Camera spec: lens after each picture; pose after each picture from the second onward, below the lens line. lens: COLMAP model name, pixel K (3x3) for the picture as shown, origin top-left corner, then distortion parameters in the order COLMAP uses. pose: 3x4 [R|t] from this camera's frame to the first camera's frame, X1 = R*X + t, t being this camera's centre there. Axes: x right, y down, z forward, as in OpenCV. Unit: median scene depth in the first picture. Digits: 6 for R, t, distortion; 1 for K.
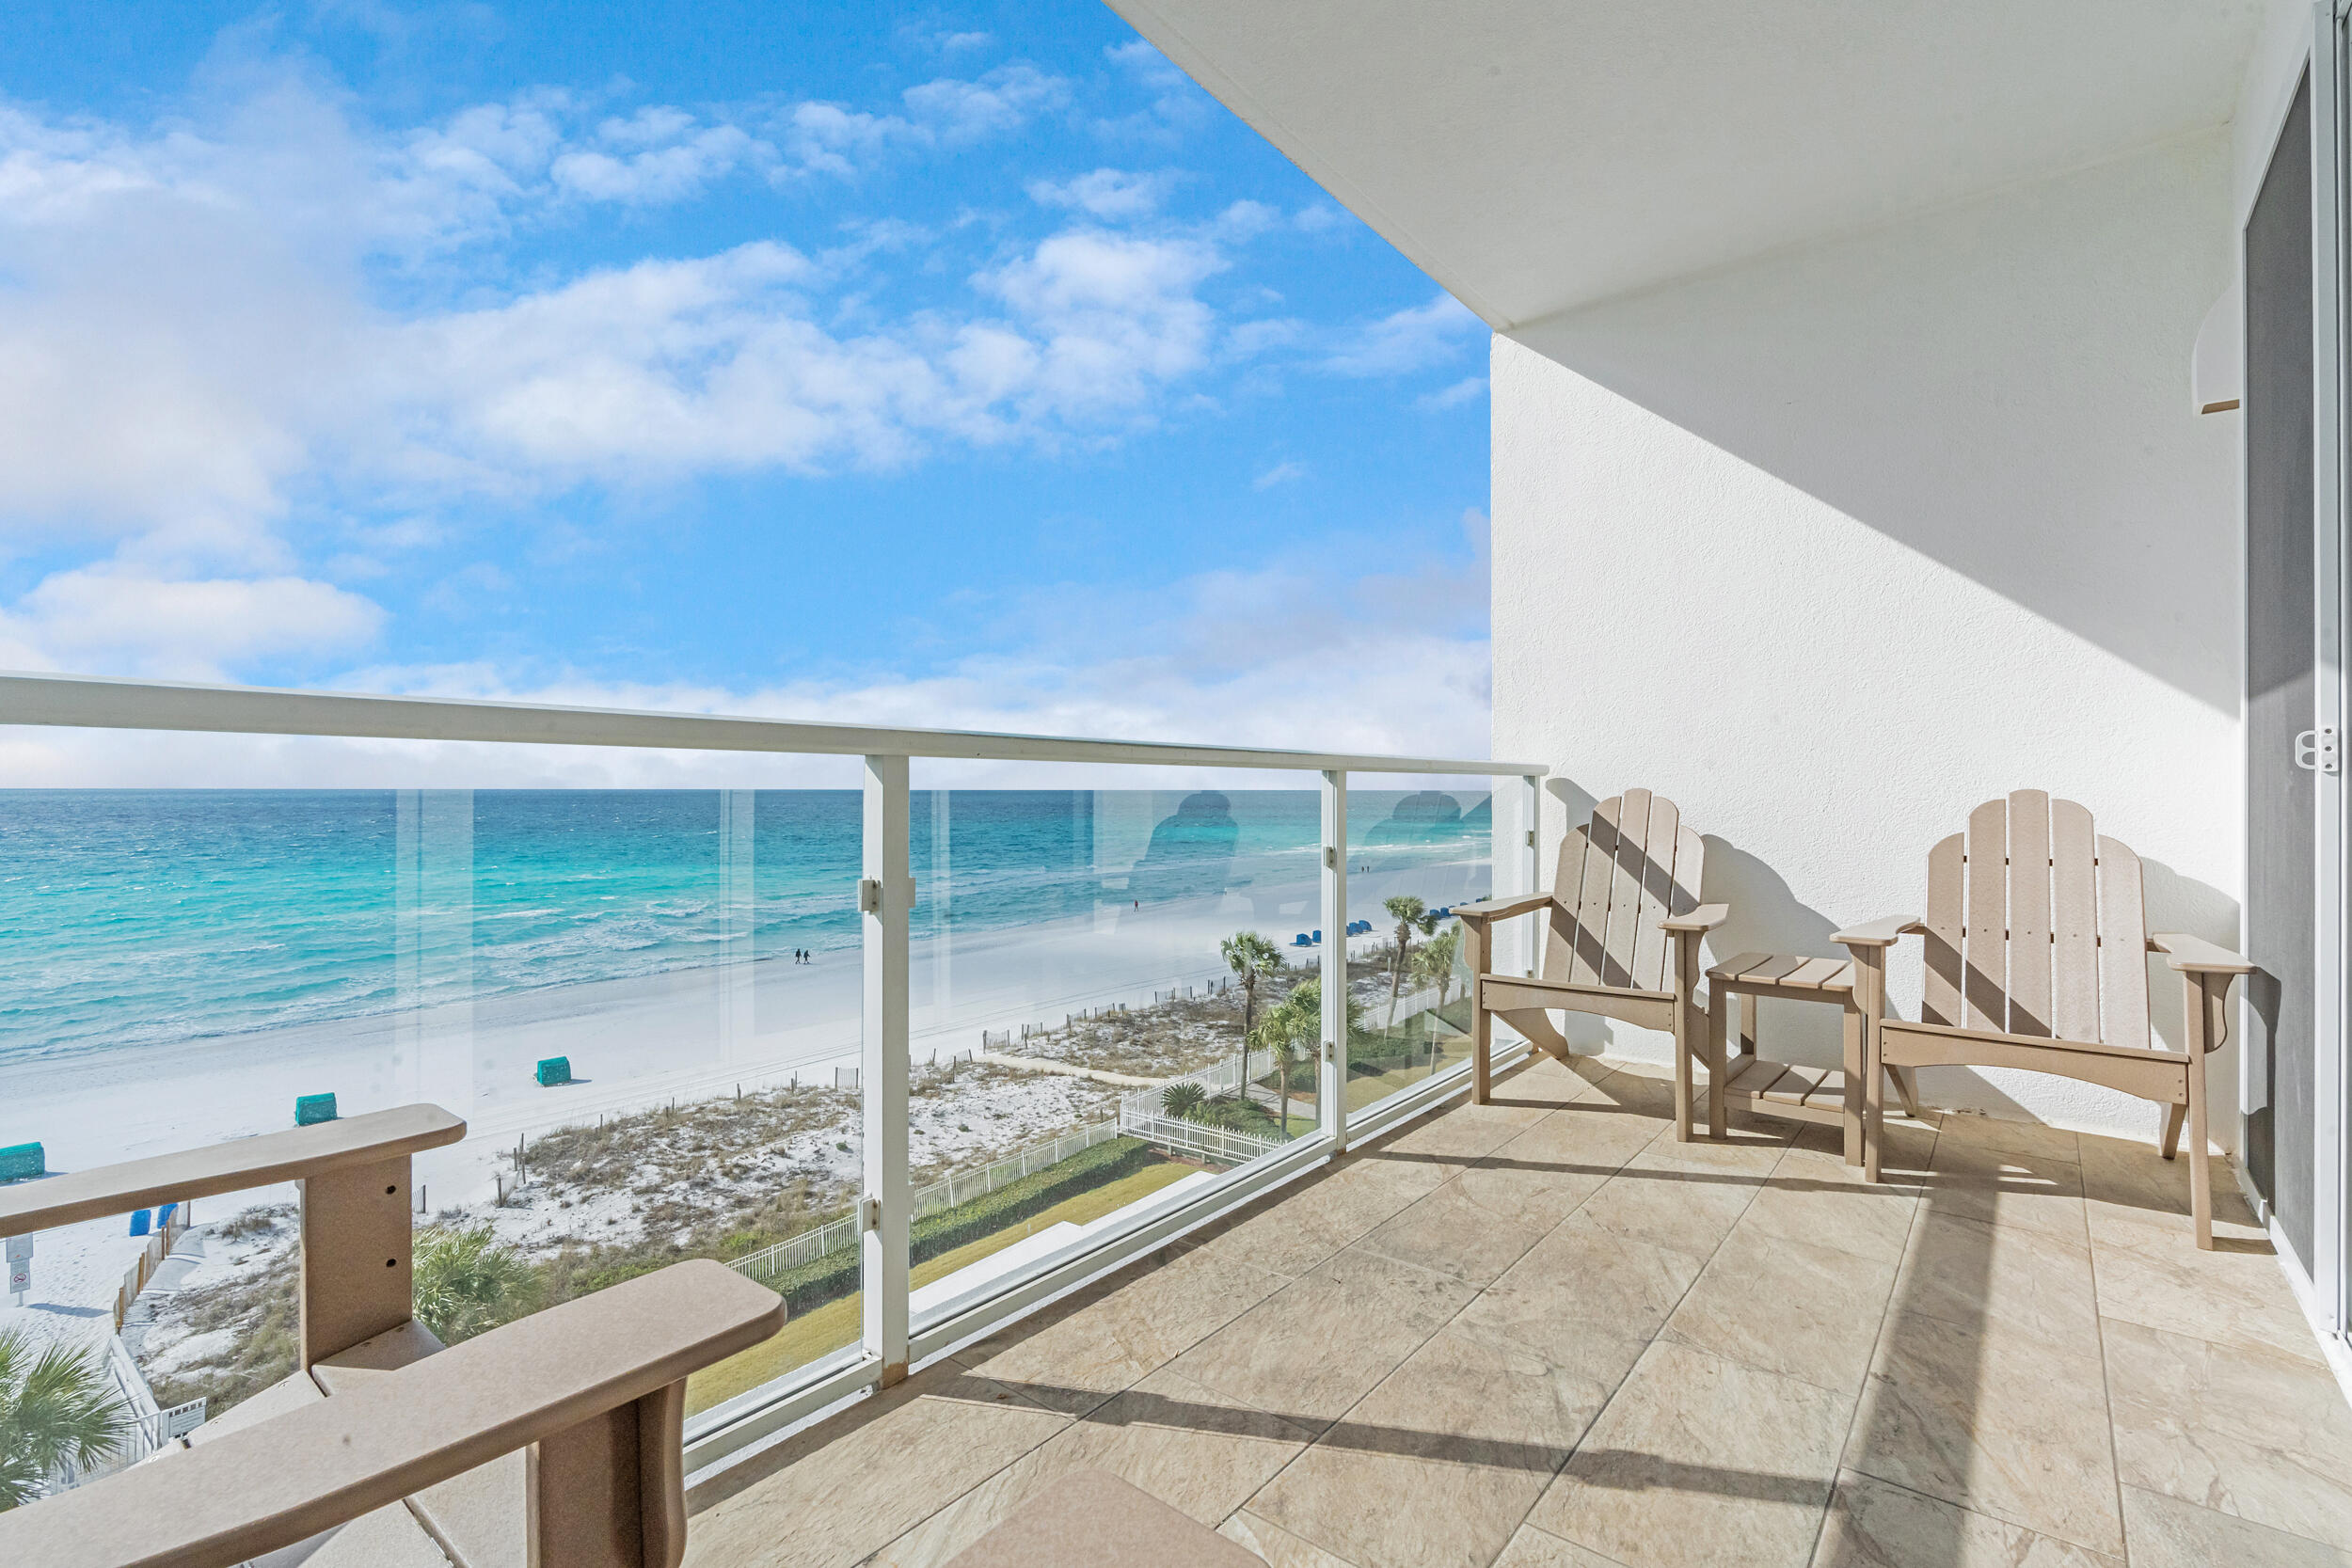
lens RADIAL K [[1046.5, 0, 1183.1], [0, 1046.5, 797.6], [0, 0, 1]] dist [-0.001837, 0.000278]
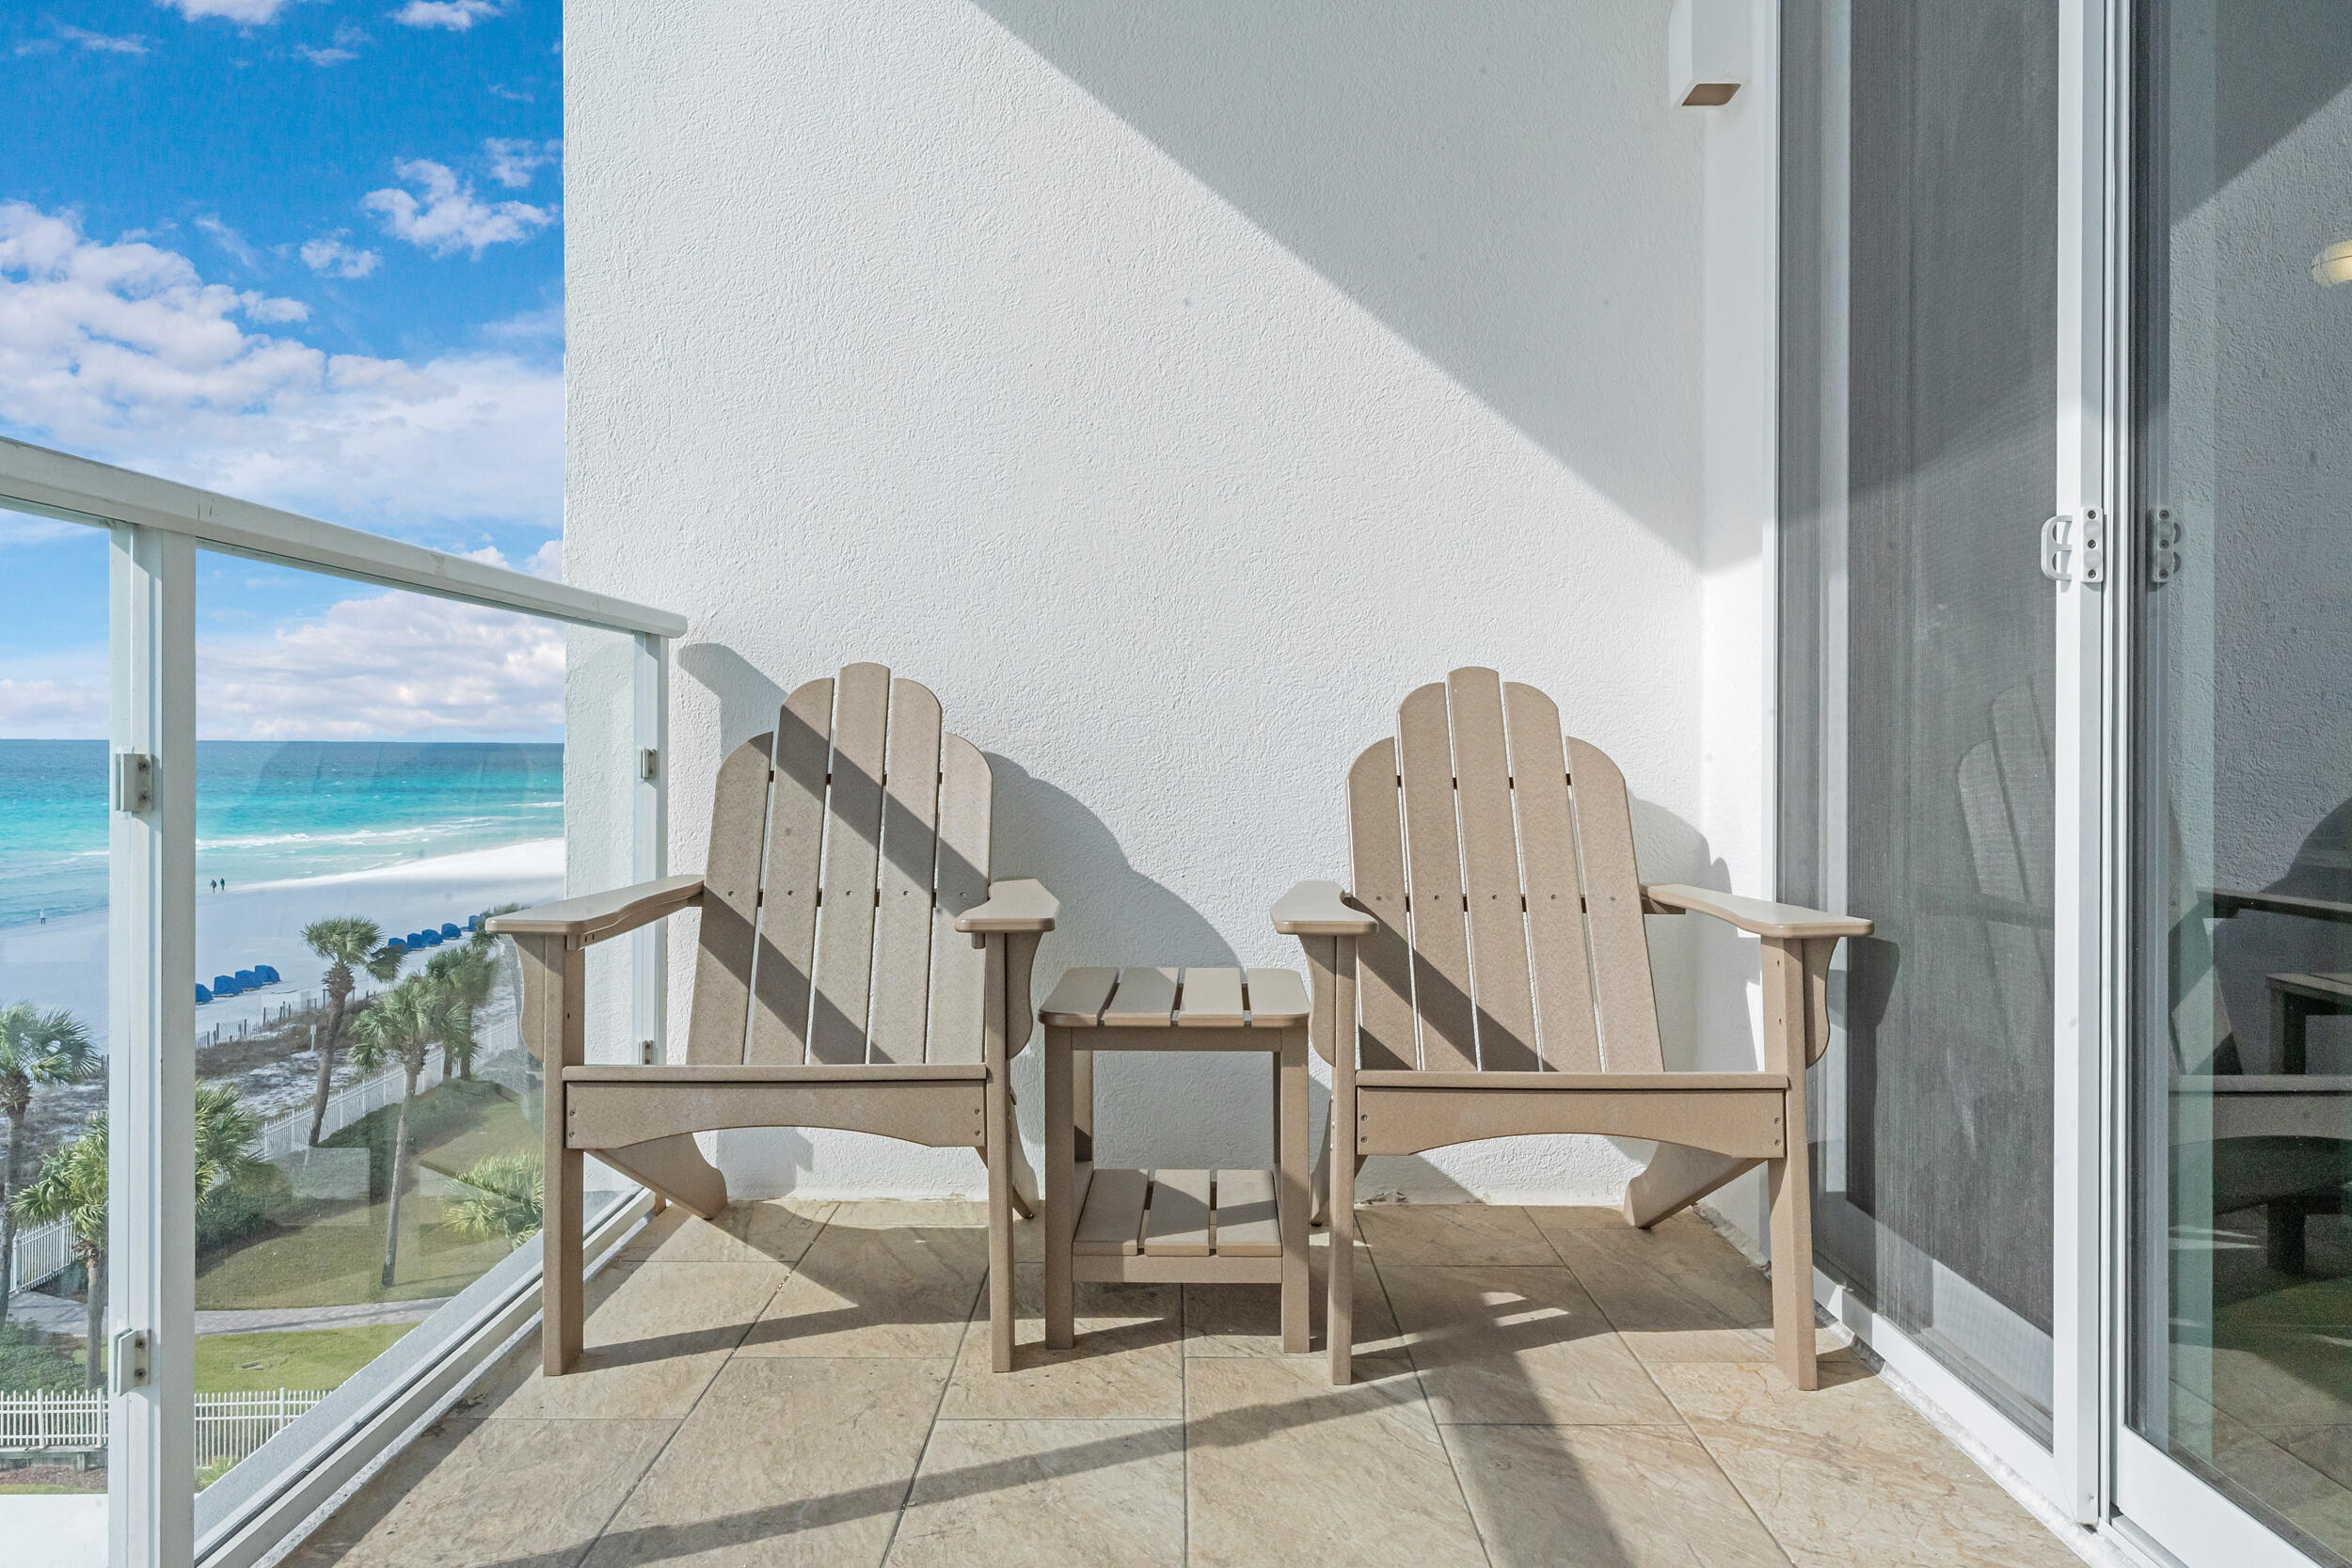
lens RADIAL K [[1624.3, 0, 1177.2], [0, 1624.3, 749.2], [0, 0, 1]] dist [-0.006481, -0.002810]
pose [[0.774747, 0.002099, 0.632268, 0.065675], [-0.001723, 0.999998, -0.001209, 0.042350], [-0.632269, -0.000153, 0.774749, 0.363054]]
